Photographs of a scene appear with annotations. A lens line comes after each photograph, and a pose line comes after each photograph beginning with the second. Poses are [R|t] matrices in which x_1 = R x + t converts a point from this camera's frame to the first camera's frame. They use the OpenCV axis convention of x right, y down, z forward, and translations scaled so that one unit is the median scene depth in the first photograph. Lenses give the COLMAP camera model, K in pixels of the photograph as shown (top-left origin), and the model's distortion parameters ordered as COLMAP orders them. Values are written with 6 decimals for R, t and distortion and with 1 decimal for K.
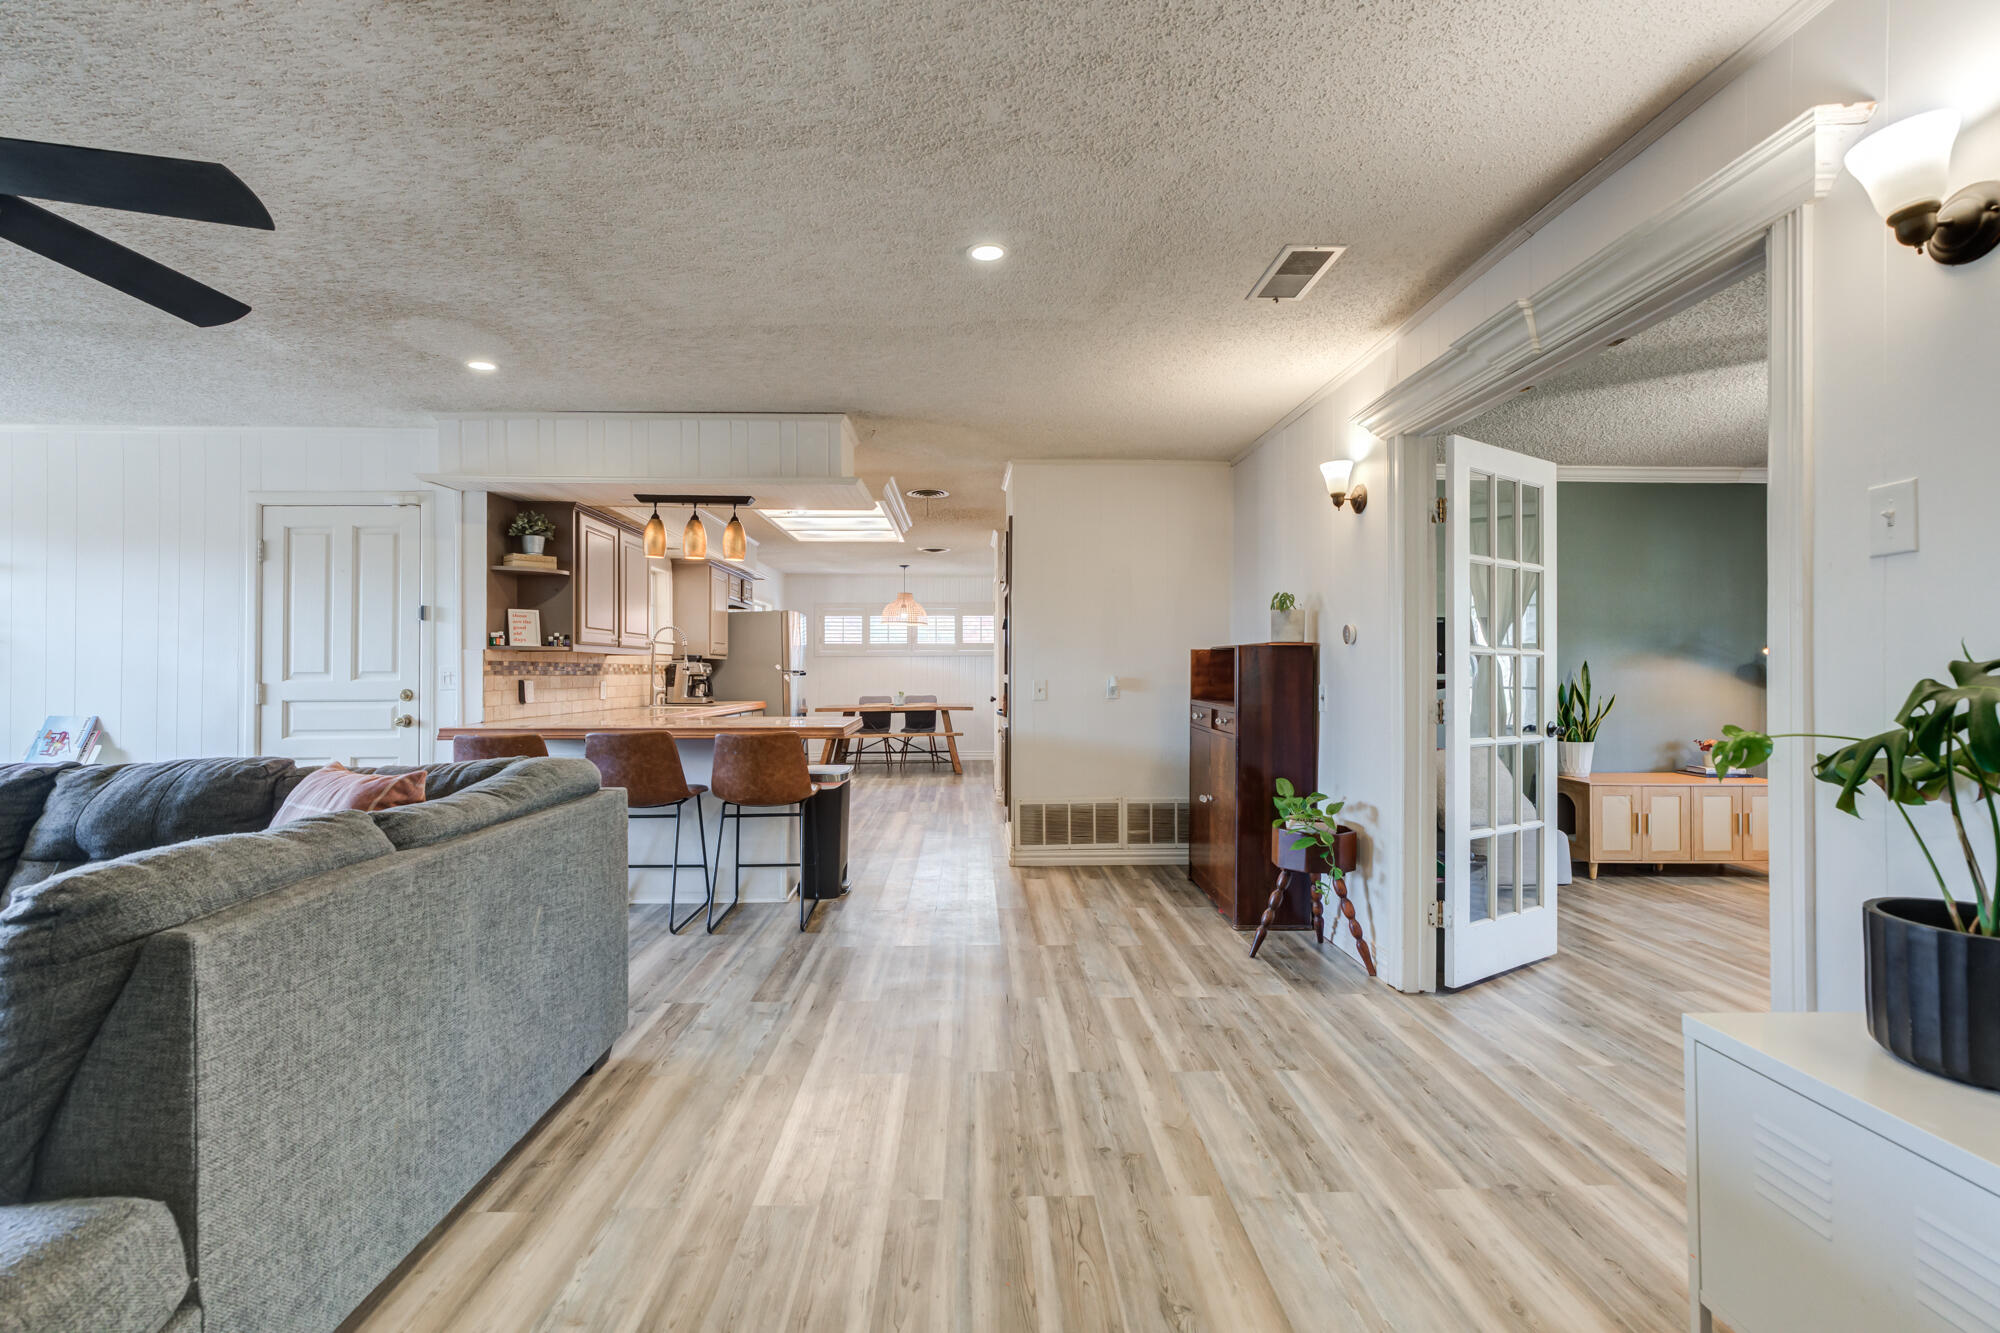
lens RADIAL K [[896.6, 0, 1001.2], [0, 896.6, 657.7], [0, 0, 1]] dist [-0.023095, 0.018996]
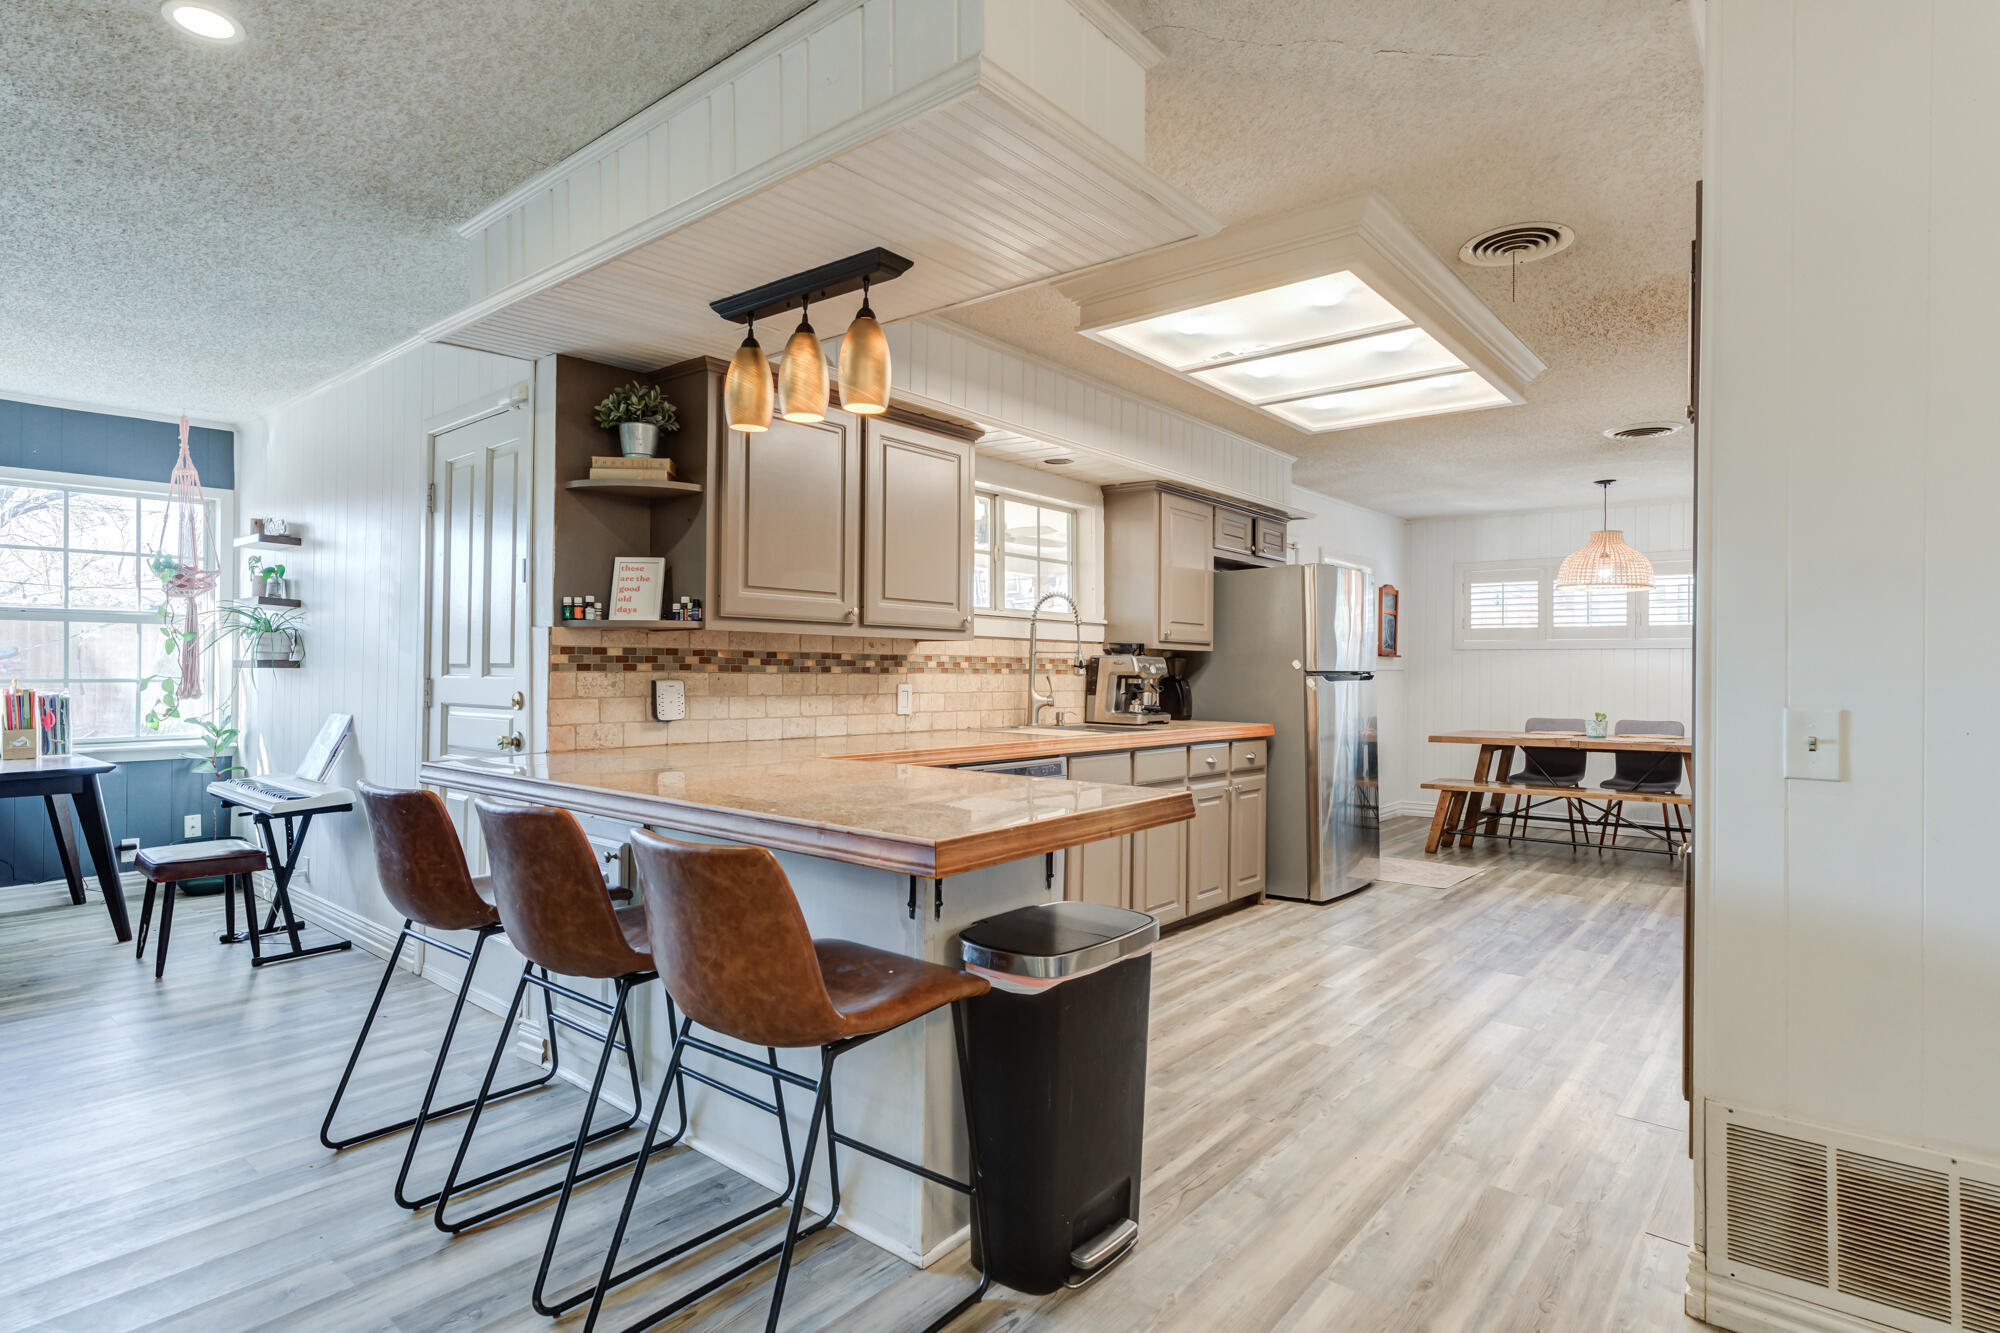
lens RADIAL K [[1063.2, 0, 975.0], [0, 1063.2, 657.4], [0, 0, 1]] dist [-0.004616, 0.022535]
pose [[0.749249, 0.002124, -0.662285, 0.079763], [-0.001217, 0.999998, 0.001830, 0.009007], [0.662288, -0.000565, 0.749249, 0.652540]]
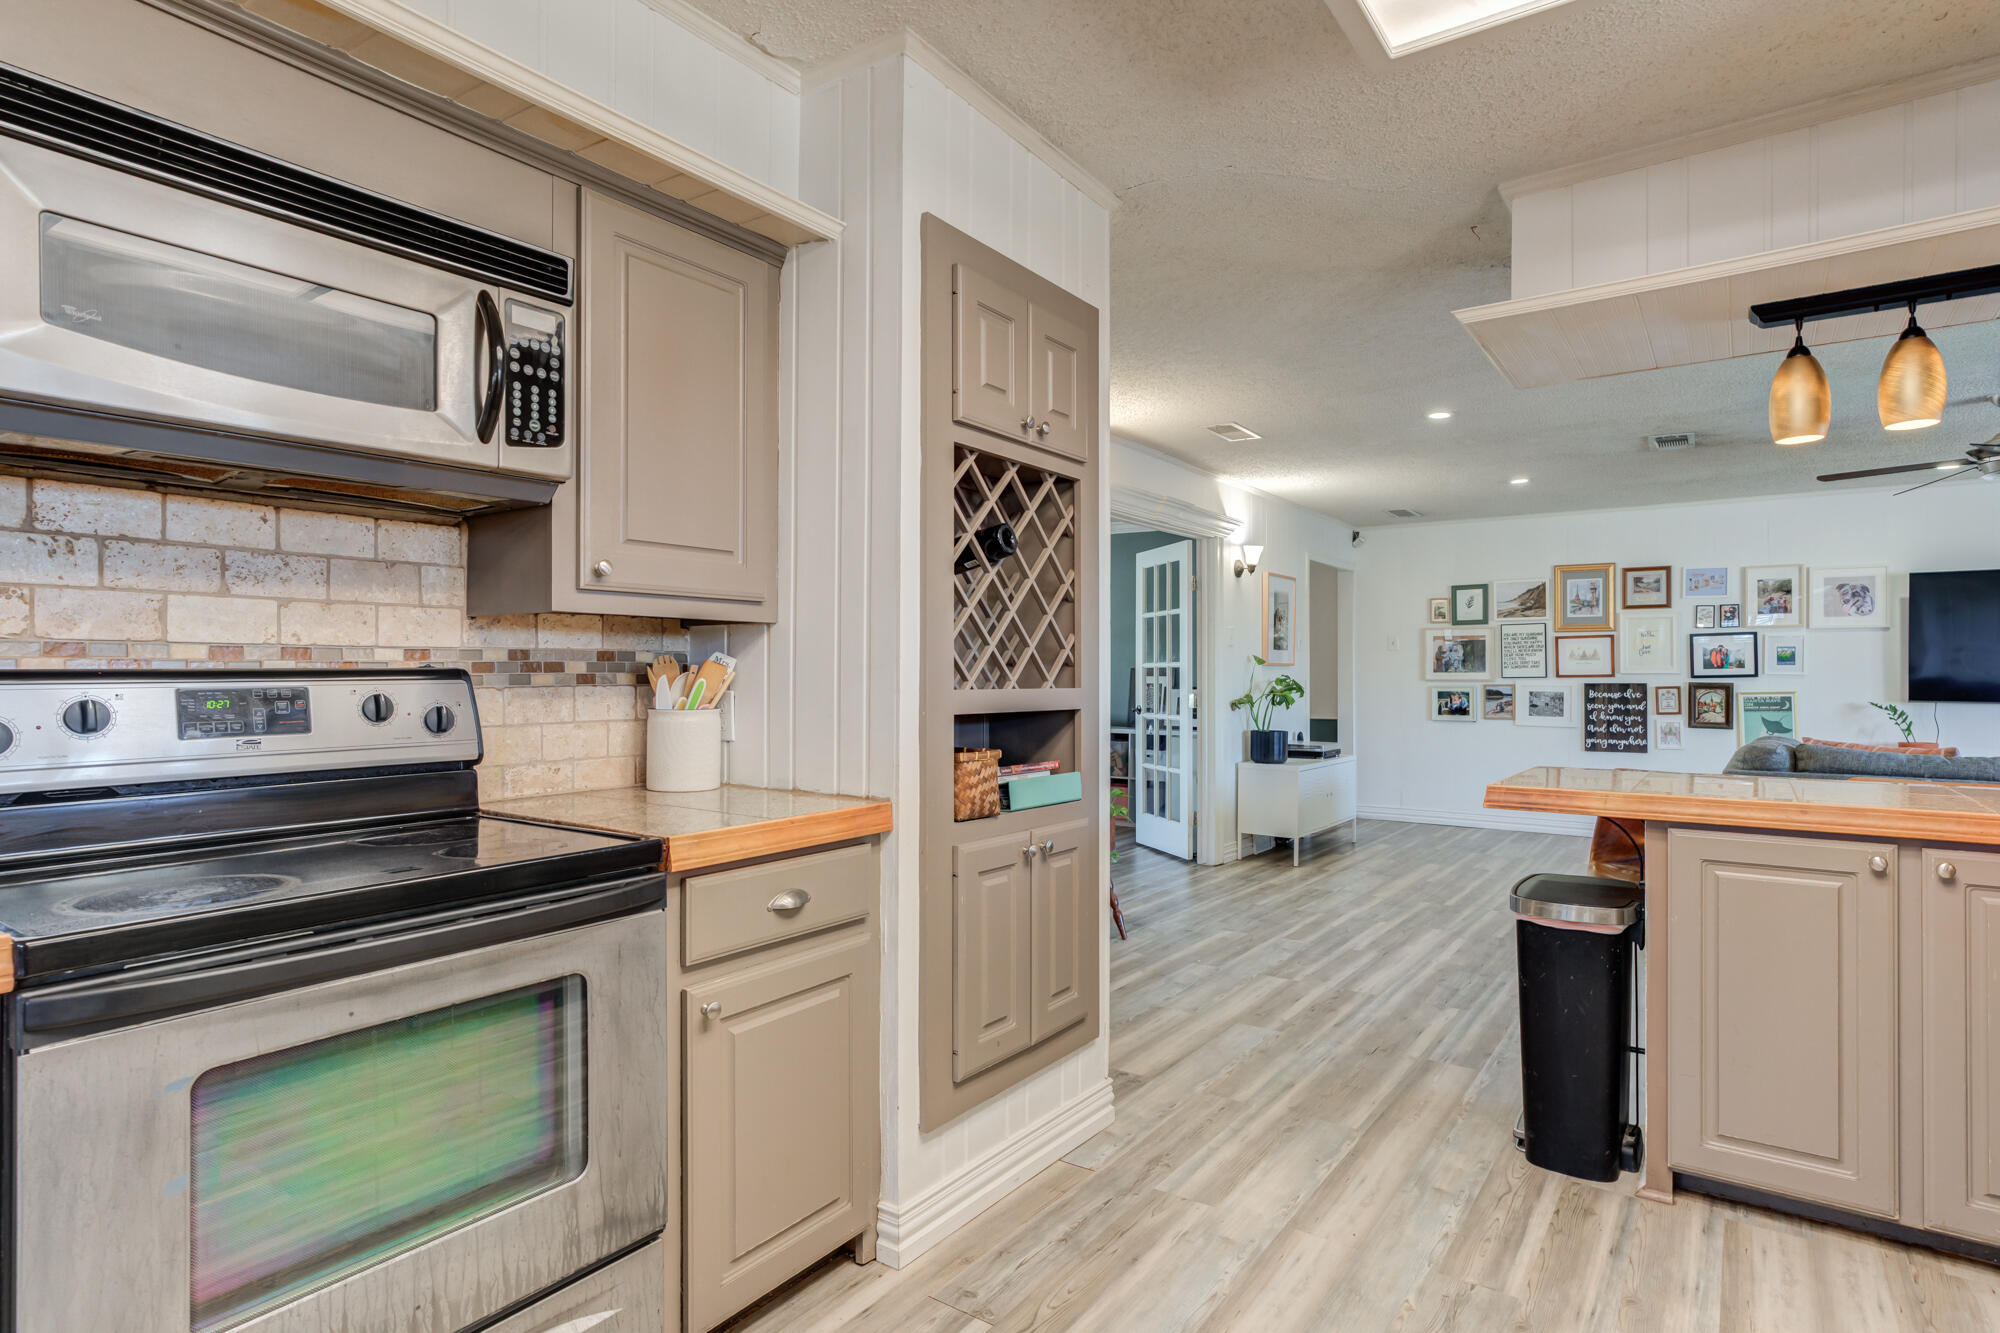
lens RADIAL K [[1207.2, 0, 1001.5], [0, 1207.2, 661.1], [0, 0, 1]] dist [0.052810, 0.000247]
pose [[-0.825707, 0.006252, 0.564065, -0.336932], [-0.009142, 0.999659, -0.024462, 0.026555], [-0.564026, -0.025355, -0.825368, 1.796912]]
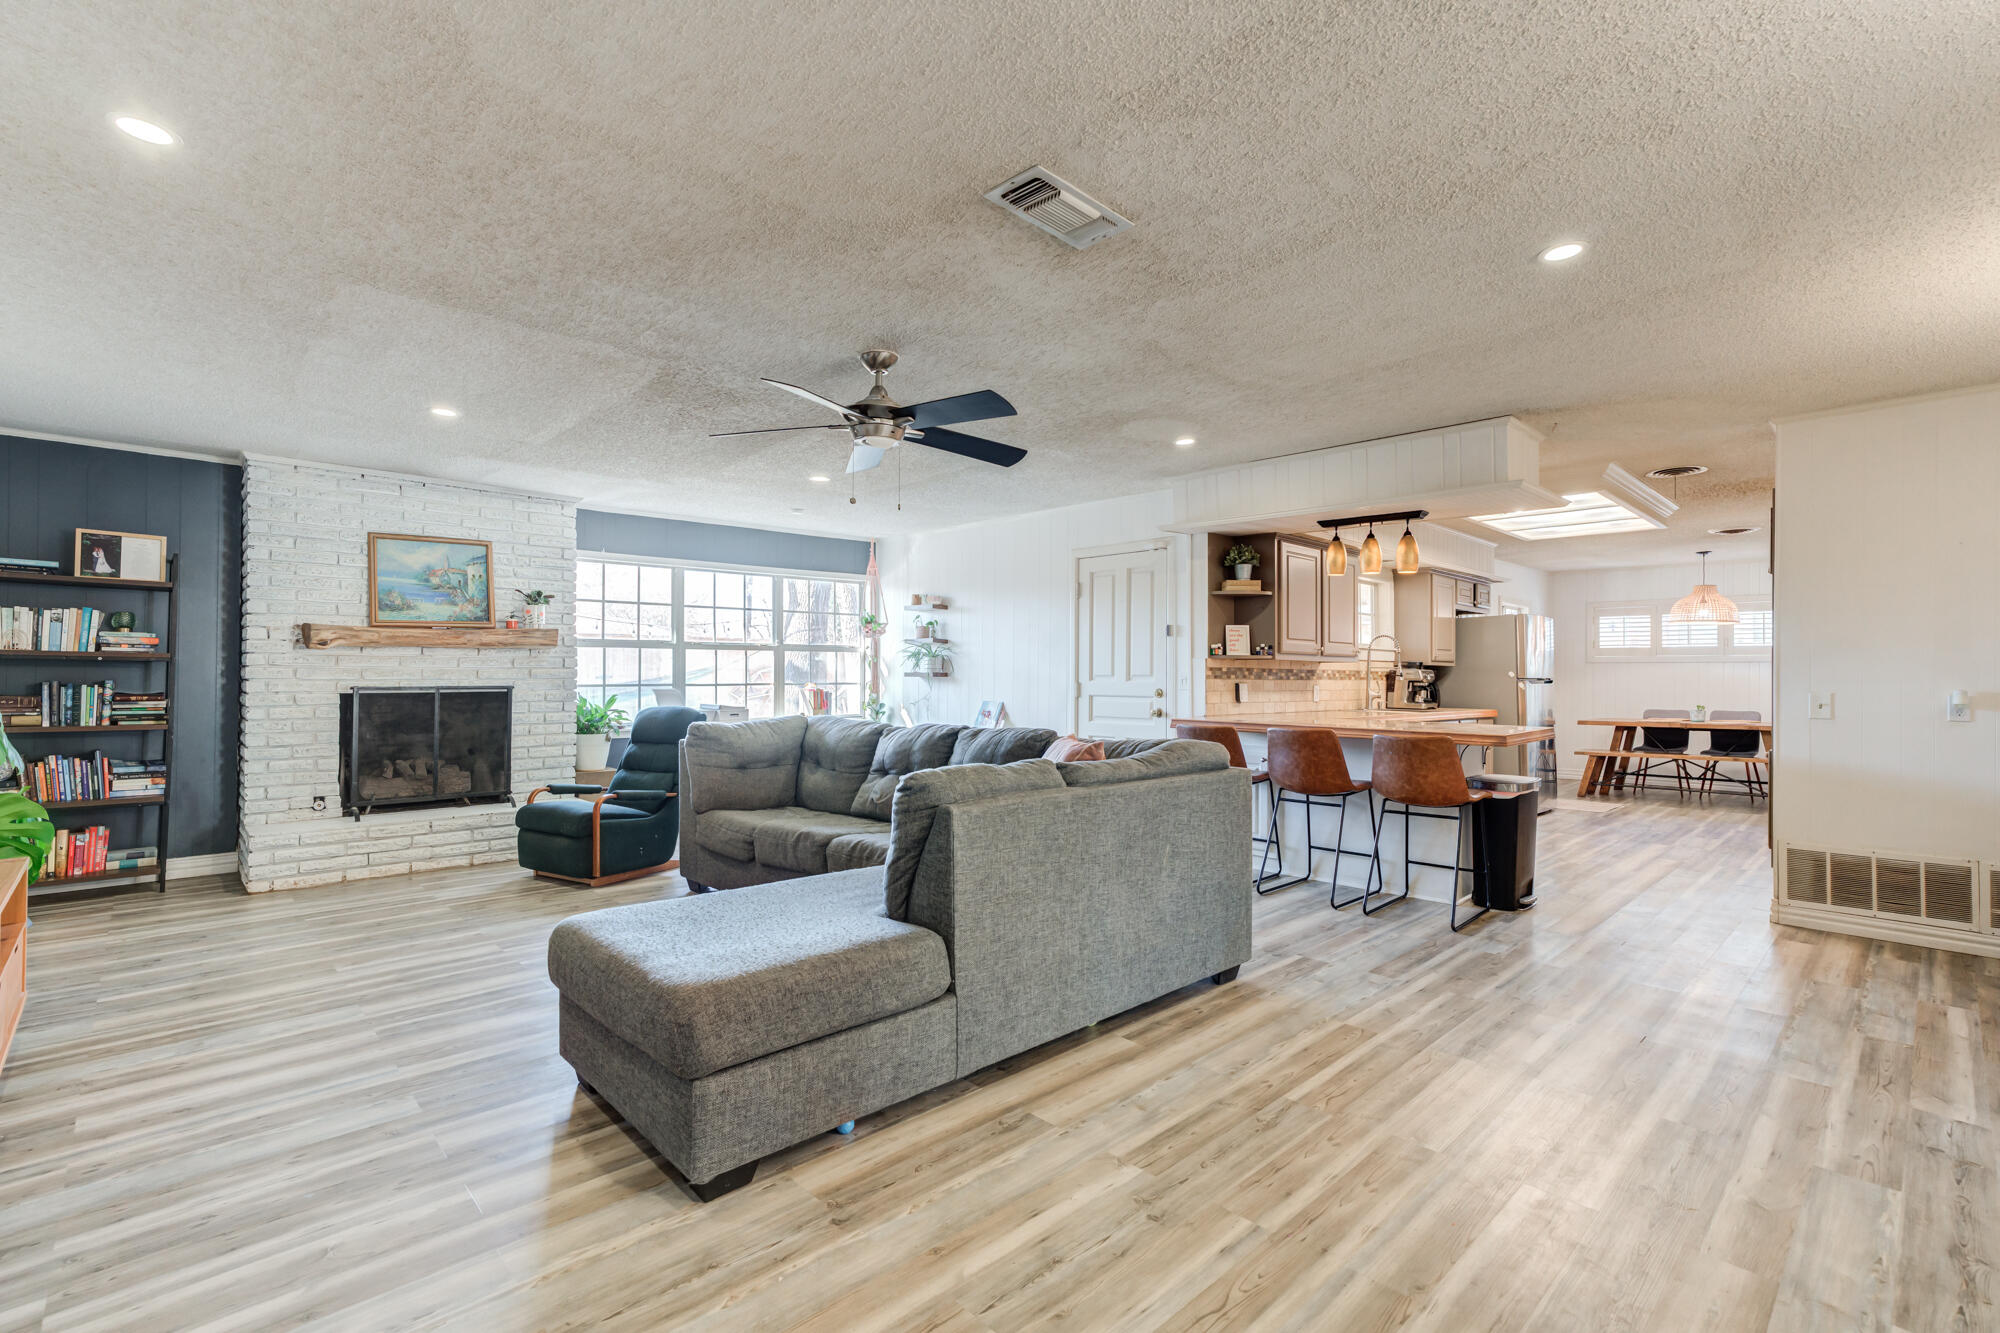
lens RADIAL K [[898.1, 0, 1002.8], [0, 898.1, 664.9], [0, 0, 1]] dist [-0.023959, 0.021631]
pose [[0.671156, -0.000091, -0.741316, 0.163273], [0.001360, 0.999998, 0.001108, -0.001680], [0.741315, -0.001752, 0.671155, -0.062645]]
